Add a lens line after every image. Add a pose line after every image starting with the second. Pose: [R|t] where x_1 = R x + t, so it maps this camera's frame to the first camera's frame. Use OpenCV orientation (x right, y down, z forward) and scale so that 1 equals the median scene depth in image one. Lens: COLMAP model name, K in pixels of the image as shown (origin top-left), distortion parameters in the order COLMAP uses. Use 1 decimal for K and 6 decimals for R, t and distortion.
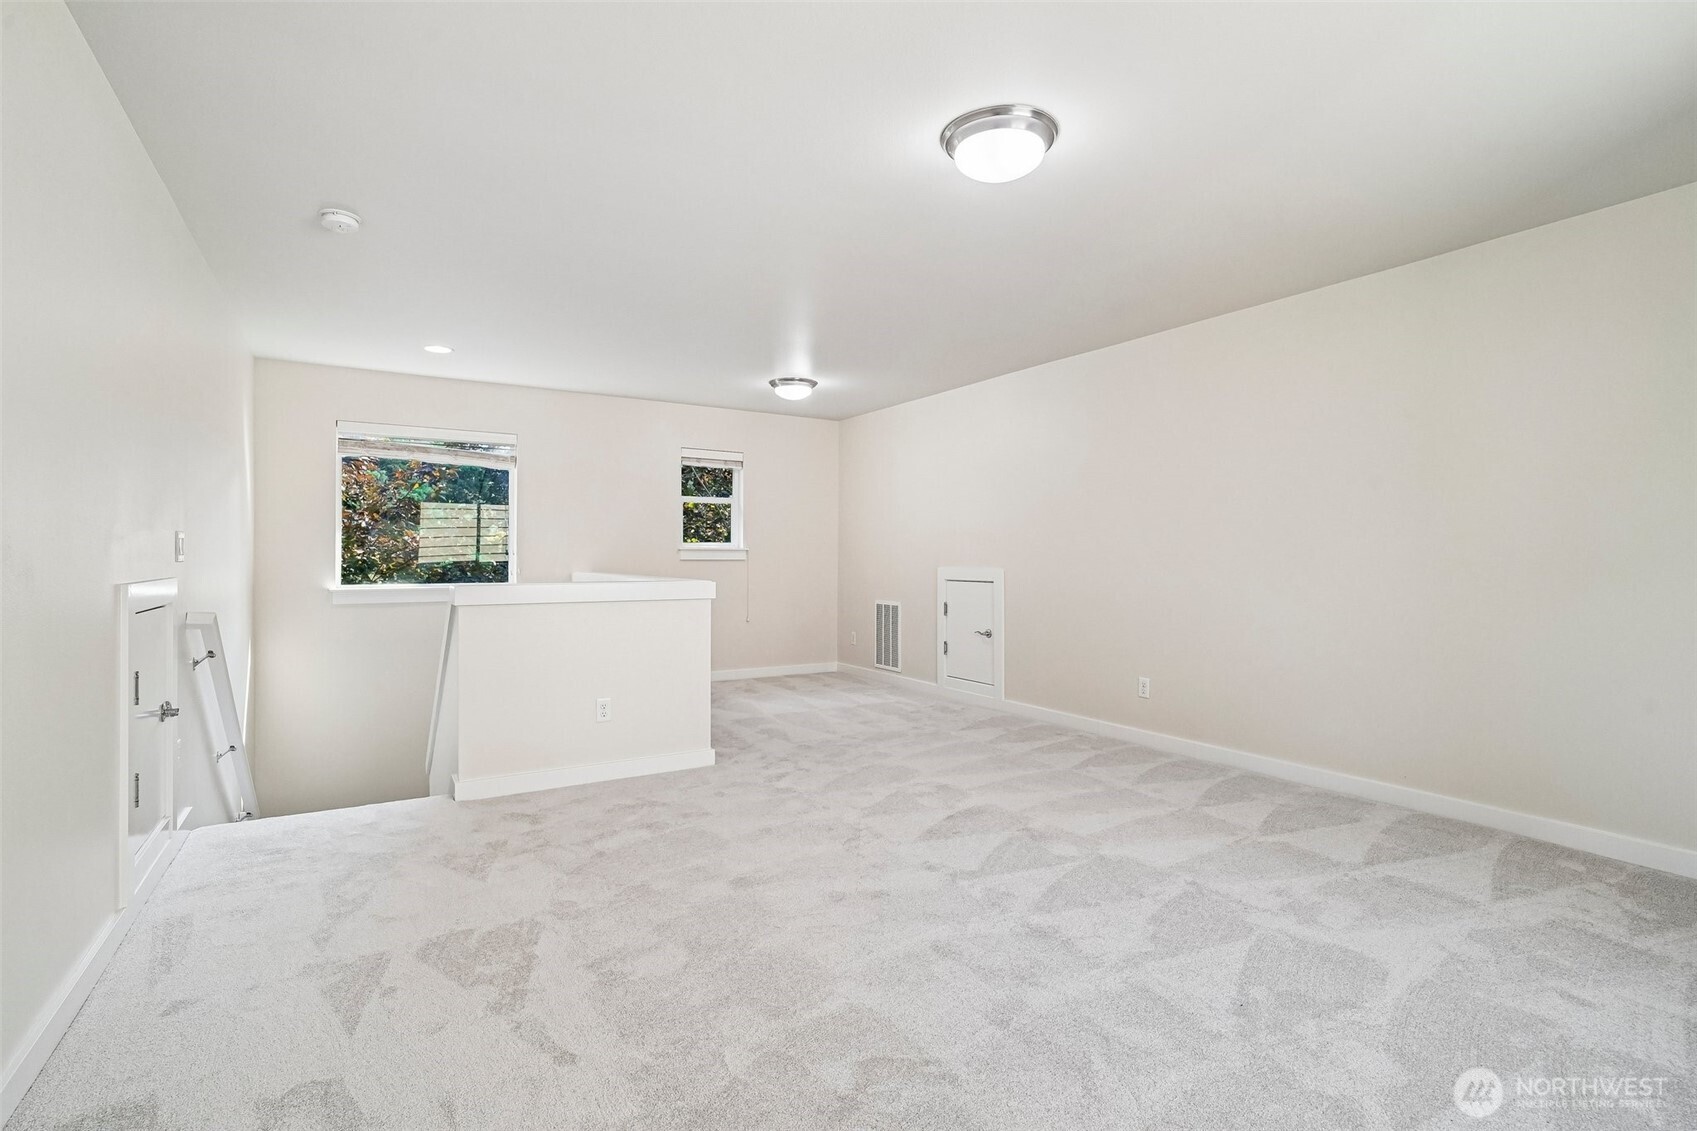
lens RADIAL K [[811.9, 0, 843.4], [0, 811.9, 549.0], [0, 0, 1]] dist [0.001025, 0.000386]
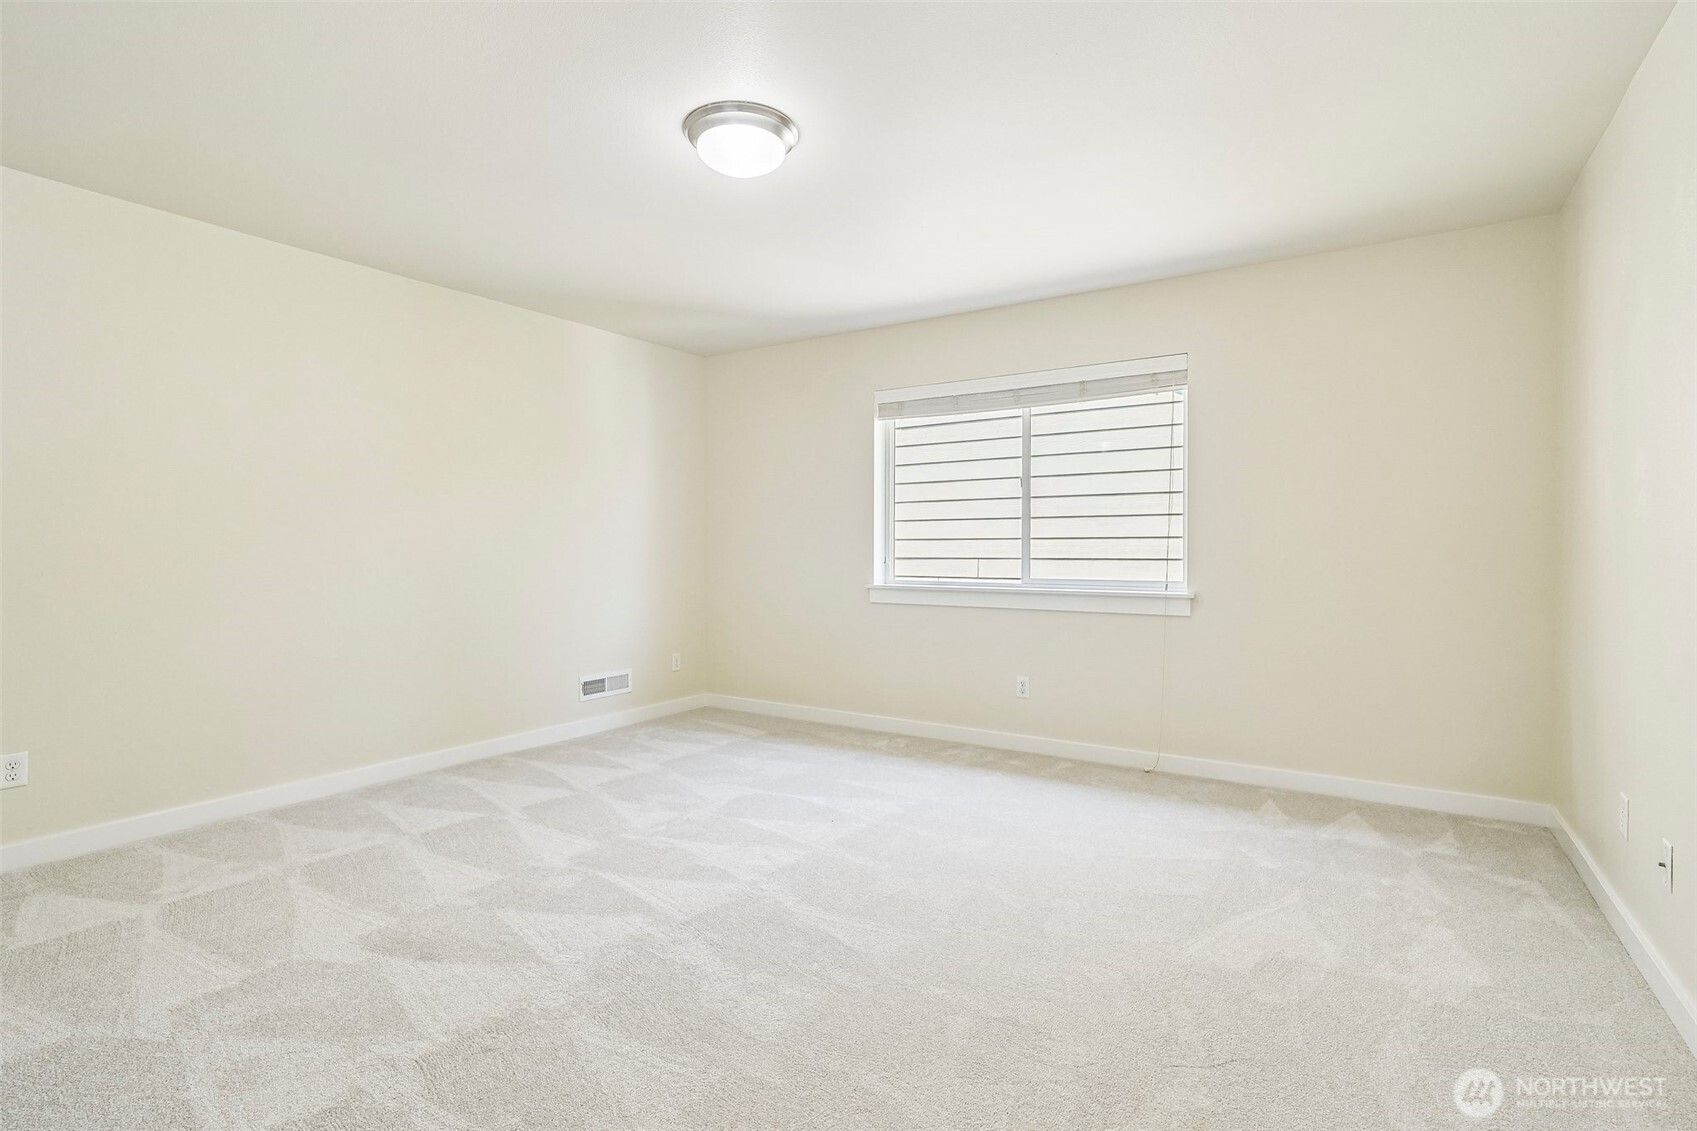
lens RADIAL K [[811.9, 0, 843.4], [0, 811.9, 549.0], [0, 0, 1]] dist [0.001025, 0.000386]
pose [[-0.443037, 0.005076, 0.896489, -0.616067], [-0.011420, 0.999871, -0.011305, 0.015822], [-0.896431, -0.015247, -0.442921, 1.050565]]
